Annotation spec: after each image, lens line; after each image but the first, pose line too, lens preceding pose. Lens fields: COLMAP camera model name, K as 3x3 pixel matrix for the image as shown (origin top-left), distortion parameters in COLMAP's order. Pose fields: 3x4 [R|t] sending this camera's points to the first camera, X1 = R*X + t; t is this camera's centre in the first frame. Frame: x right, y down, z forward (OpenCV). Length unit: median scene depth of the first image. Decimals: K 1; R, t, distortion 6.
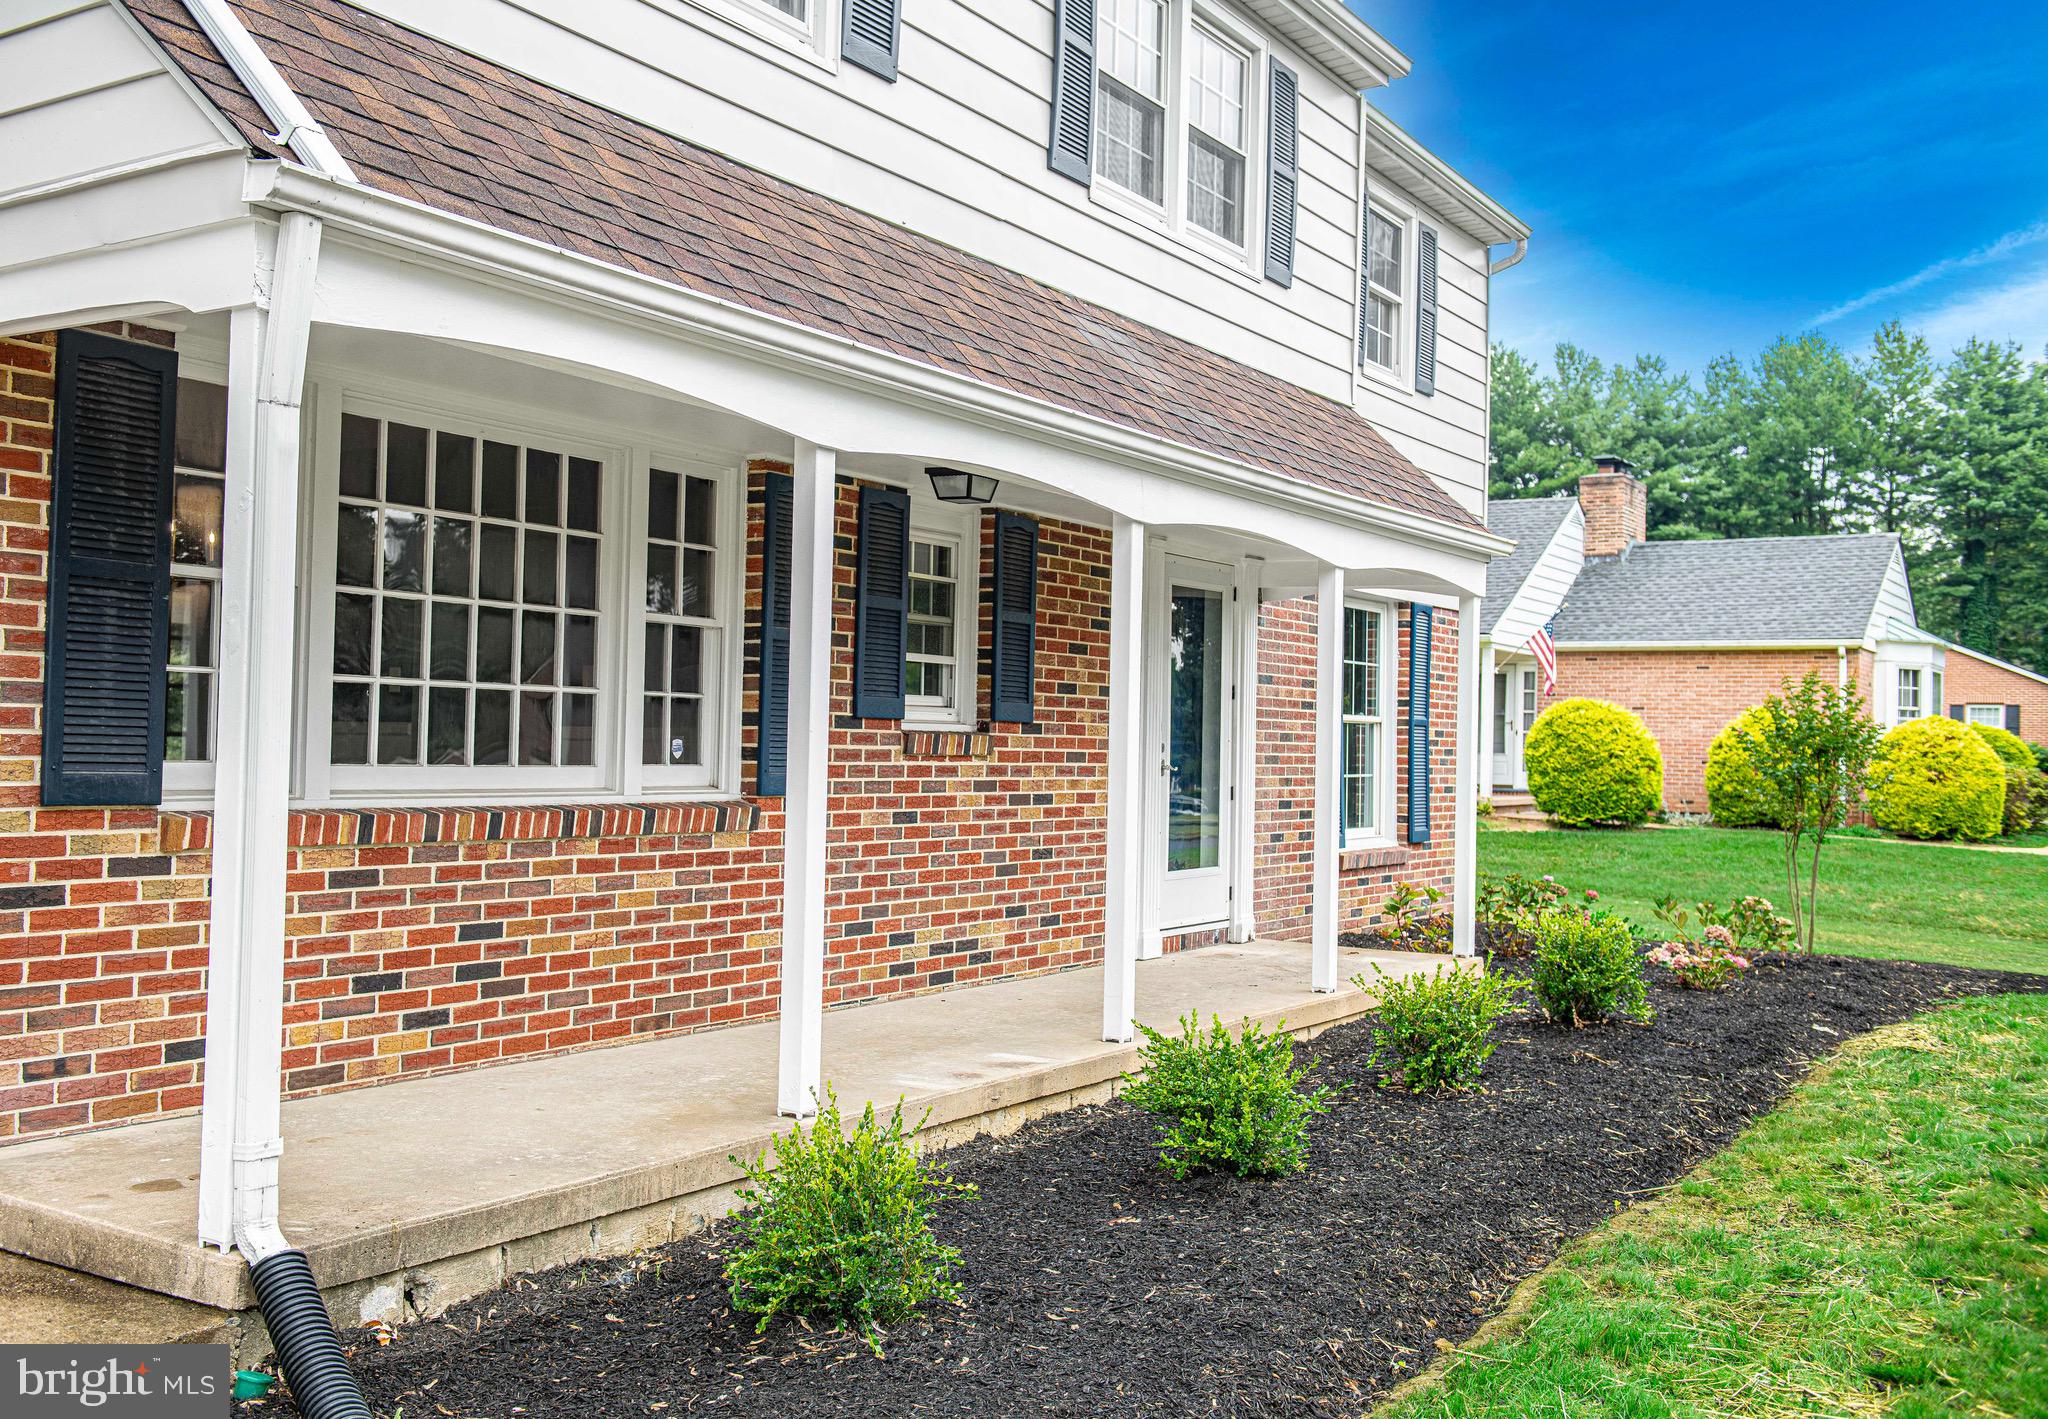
lens RADIAL K [[1923.9, 0, 981.0], [0, 1923.9, 703.2], [0, 0, 1]] dist [0.001861, 0.000000]
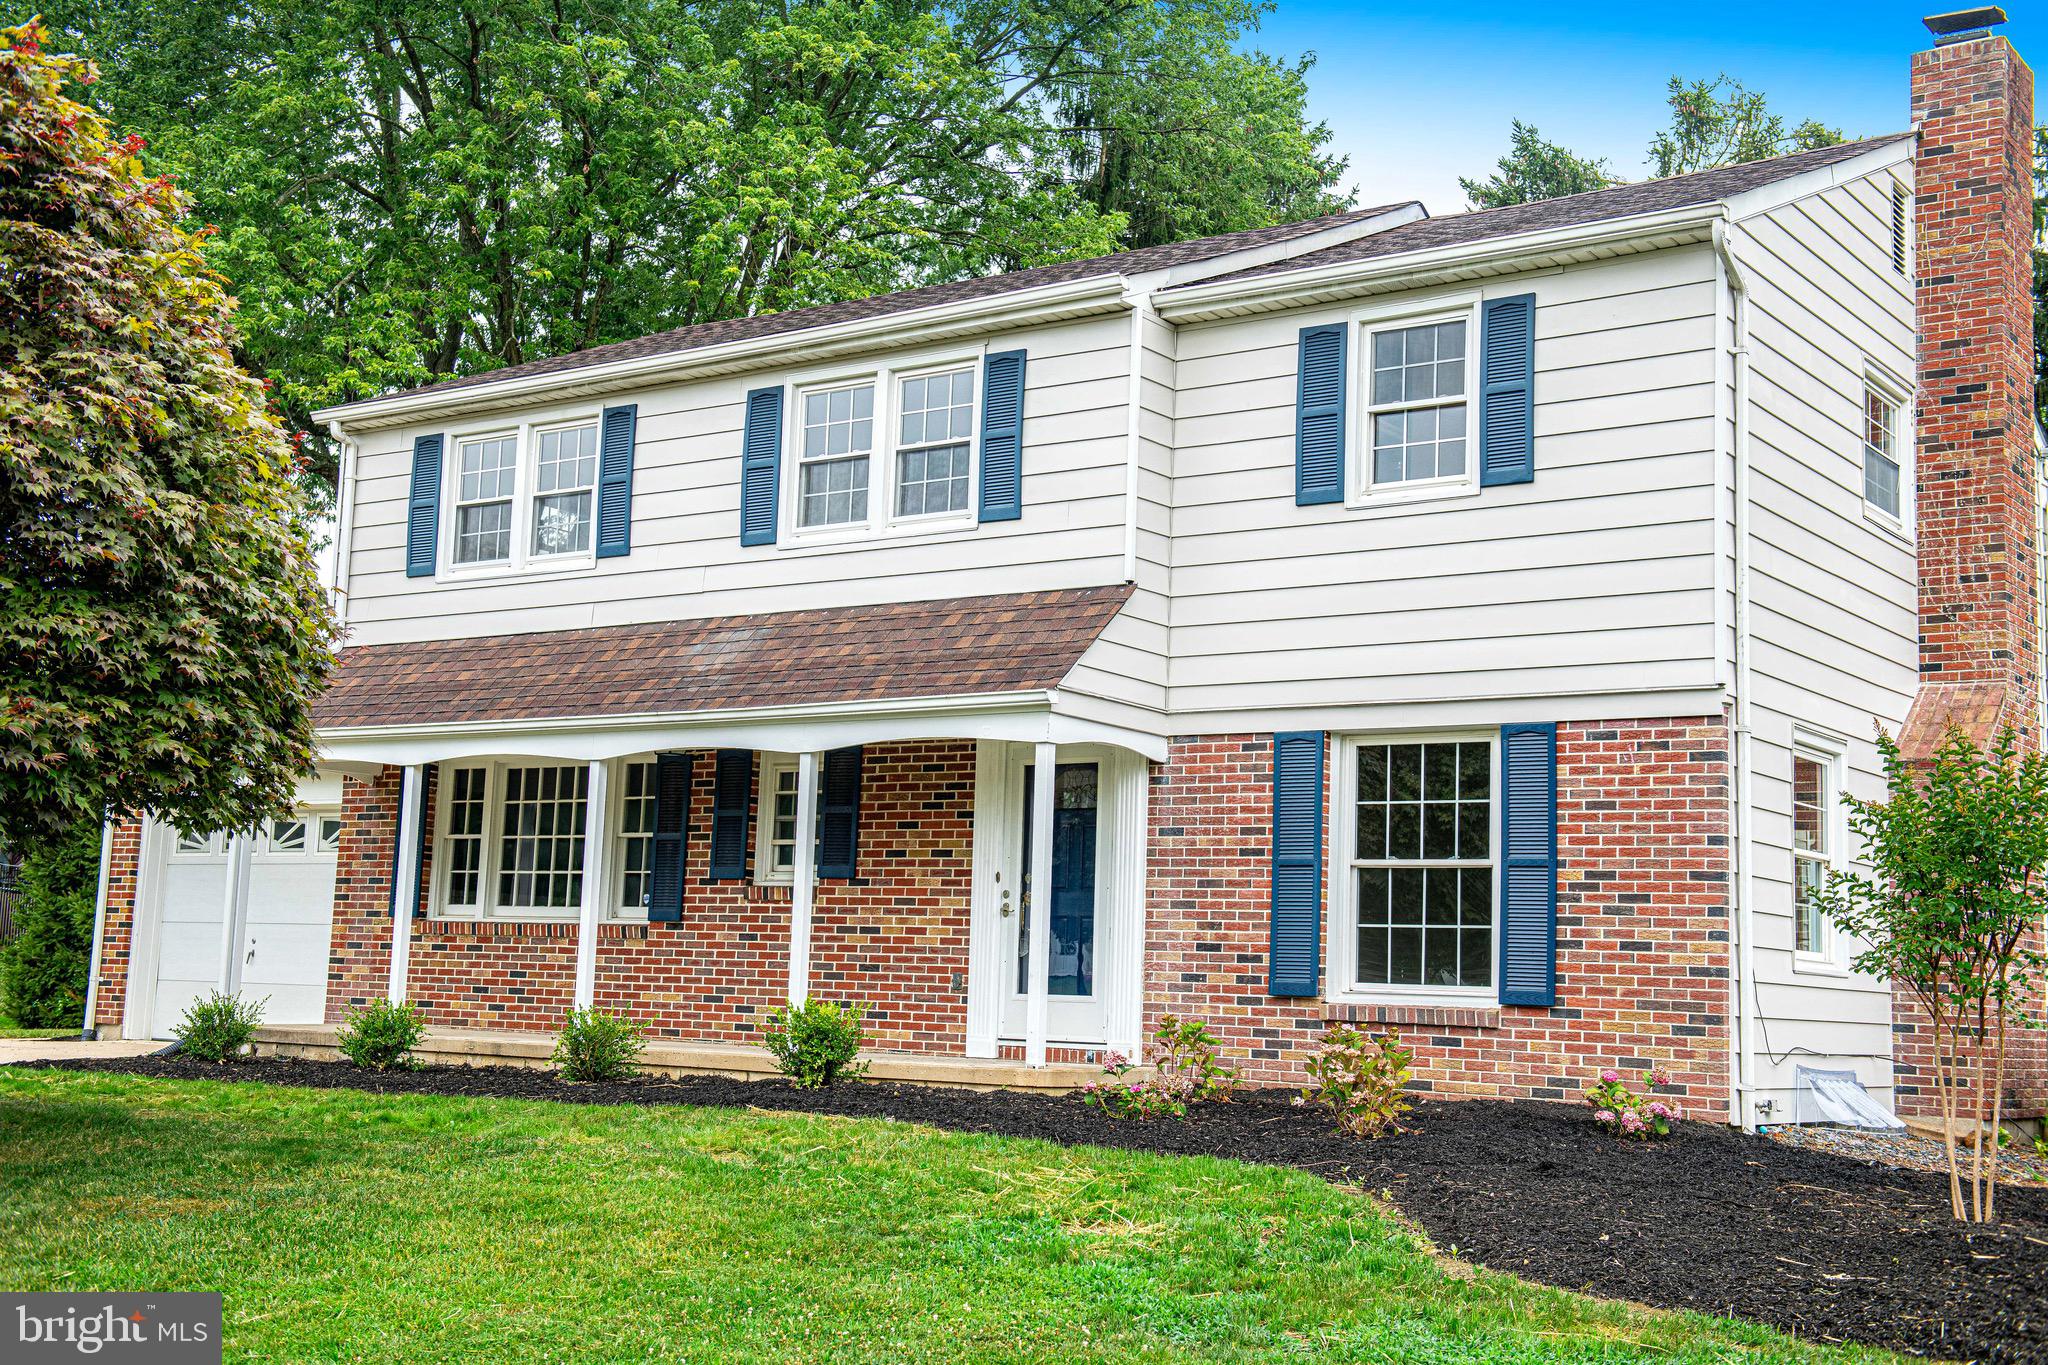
lens RADIAL K [[2536.3, 0, 1023.3], [0, 2536.3, 669.5], [0, 0, 1]] dist [0.102585, 0.000000]
pose [[-0.050774, -0.147803, -0.987713, 2.650232], [-0.014614, 0.988992, -0.147243, 0.184007], [0.998603, 0.006958, -0.052375, 1.635999]]
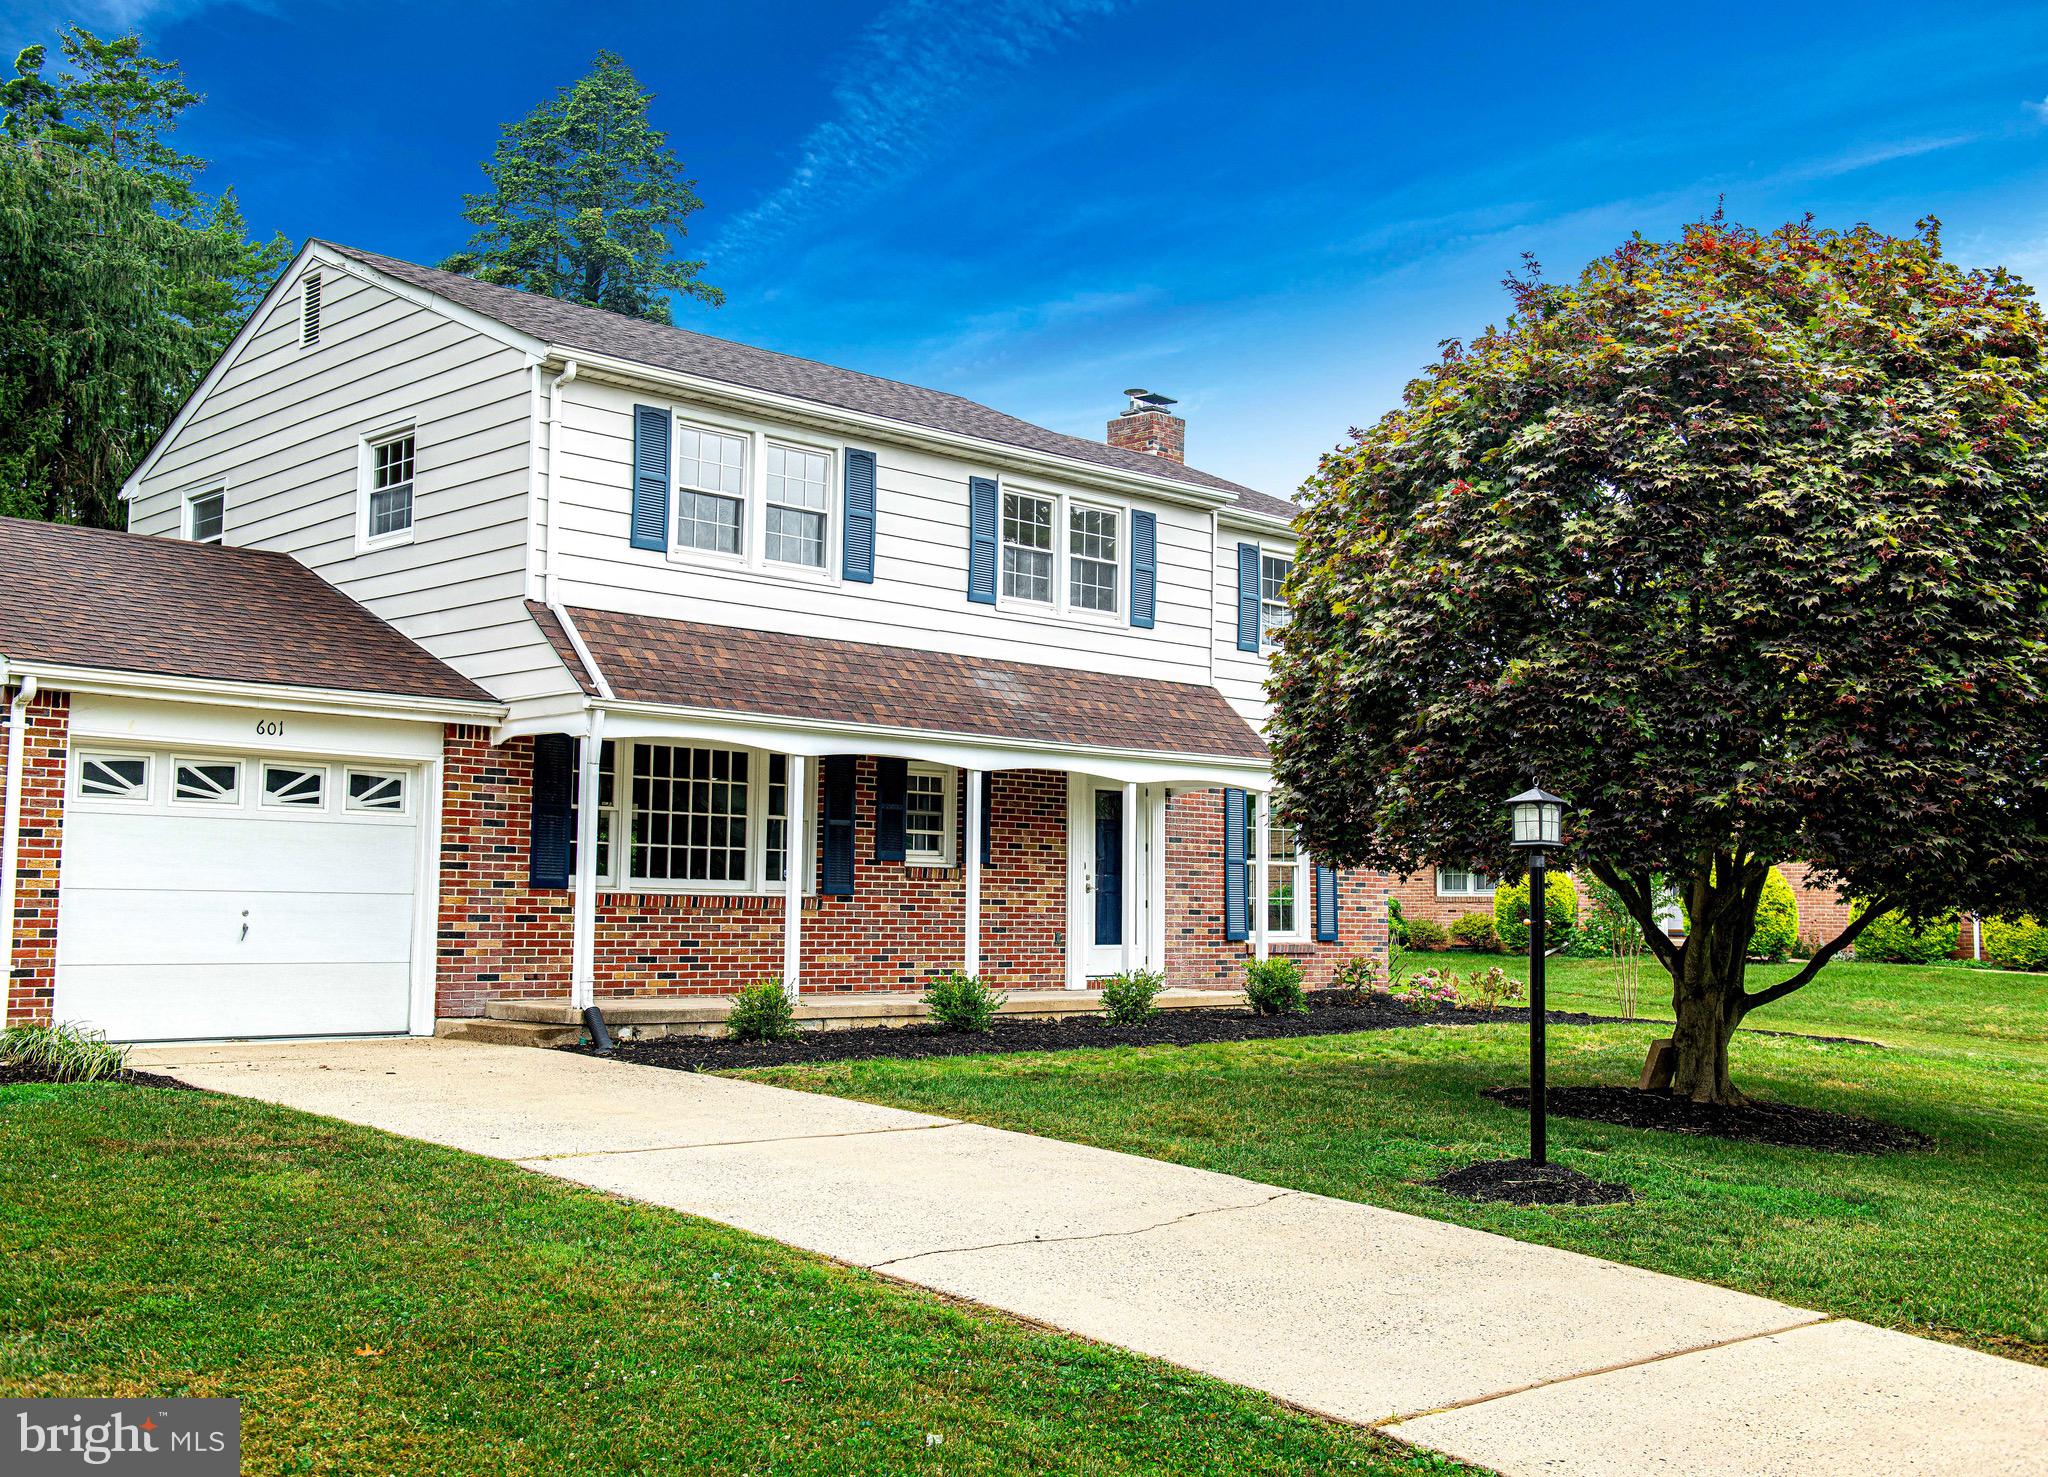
lens RADIAL K [[2072.7, 0, 1015.3], [0, 2072.7, 743.9], [0, 0, 1]] dist [0.023040, 0.000000]
pose [[0.974056, -0.029506, -0.224377, 0.714089], [0.014676, 0.997613, -0.067476, 0.042488], [0.225833, 0.062432, 0.972163, -1.446923]]
